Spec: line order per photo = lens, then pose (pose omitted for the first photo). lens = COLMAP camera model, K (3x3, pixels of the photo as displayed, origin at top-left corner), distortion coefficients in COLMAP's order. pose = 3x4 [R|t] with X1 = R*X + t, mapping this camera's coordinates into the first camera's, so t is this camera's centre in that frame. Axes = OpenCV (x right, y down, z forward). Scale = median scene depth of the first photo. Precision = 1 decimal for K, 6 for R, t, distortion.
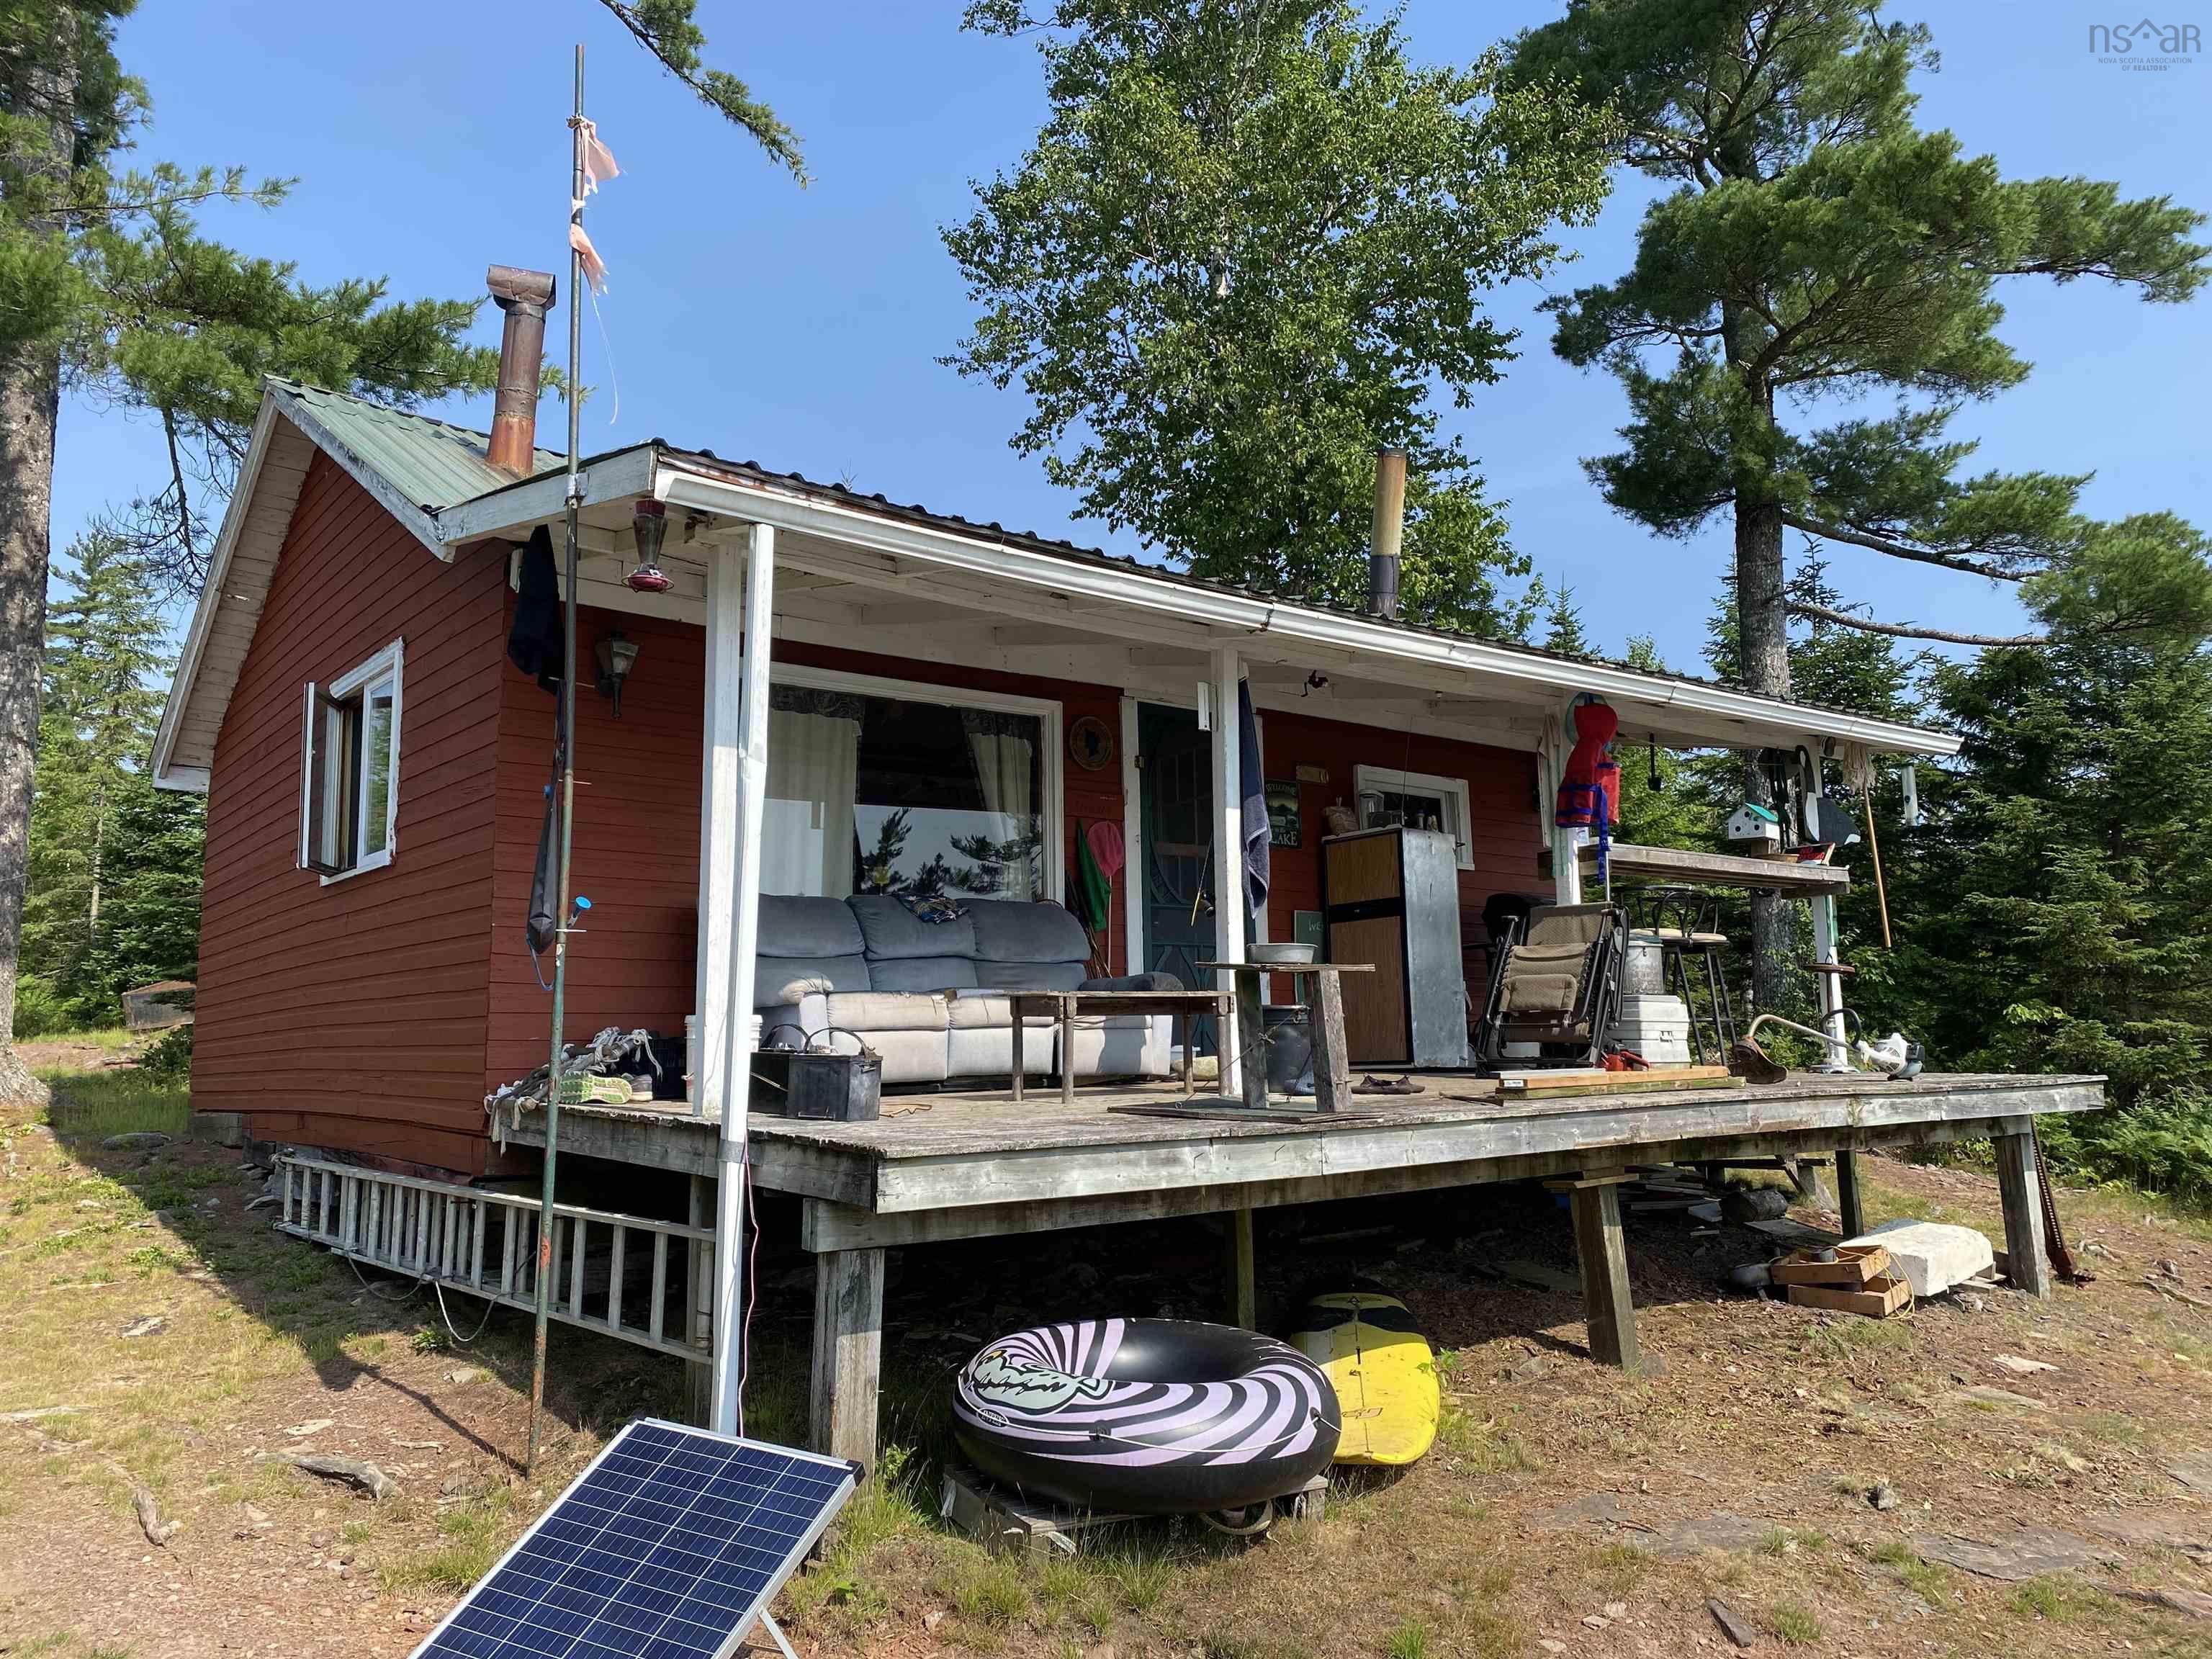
lens RADIAL K [[1615.0, 0, 1106.0], [0, 1615.0, 829.5], [0, 0, 1]] dist [0.004188, 0.001767]
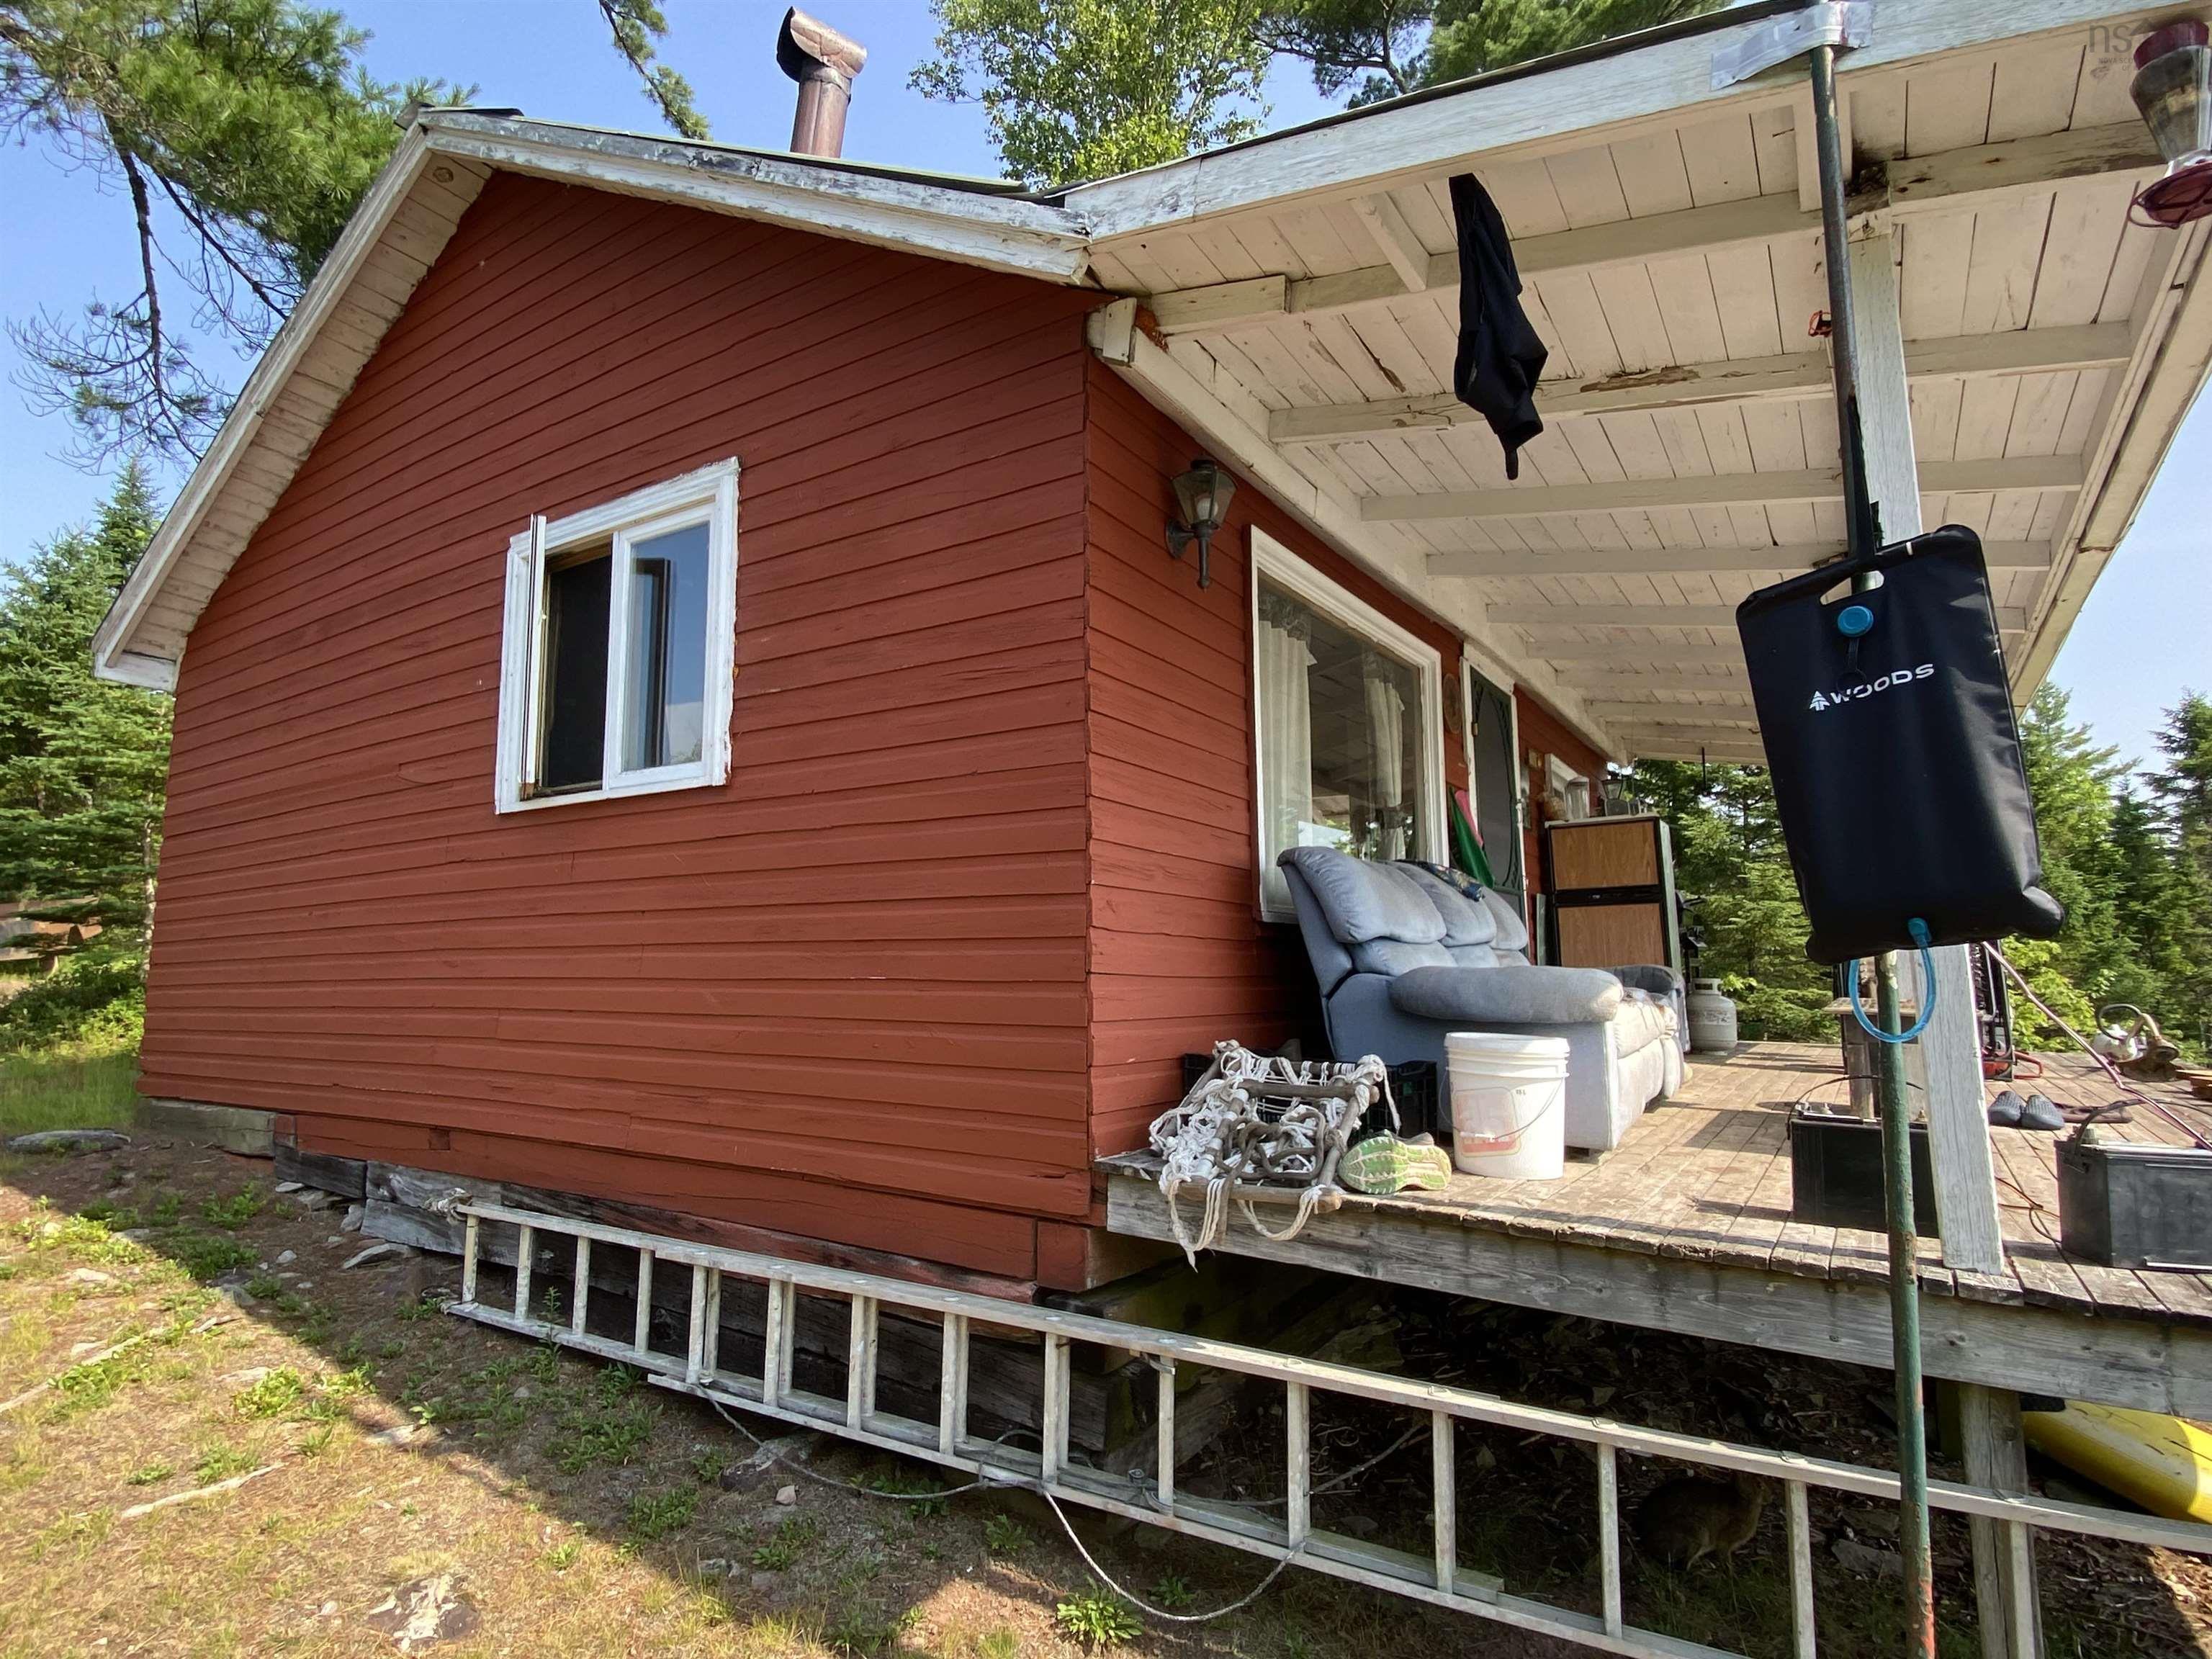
lens RADIAL K [[1177.1, 0, 1106.0], [0, 1177.1, 829.5], [0, 0, 1]] dist [0.002318, 0.000194]
pose [[0.955362, 0.055596, 0.290158, -0.305544], [-0.055737, 0.998415, -0.007784, 0.025440], [-0.290131, -0.008736, 0.956947, 0.341077]]
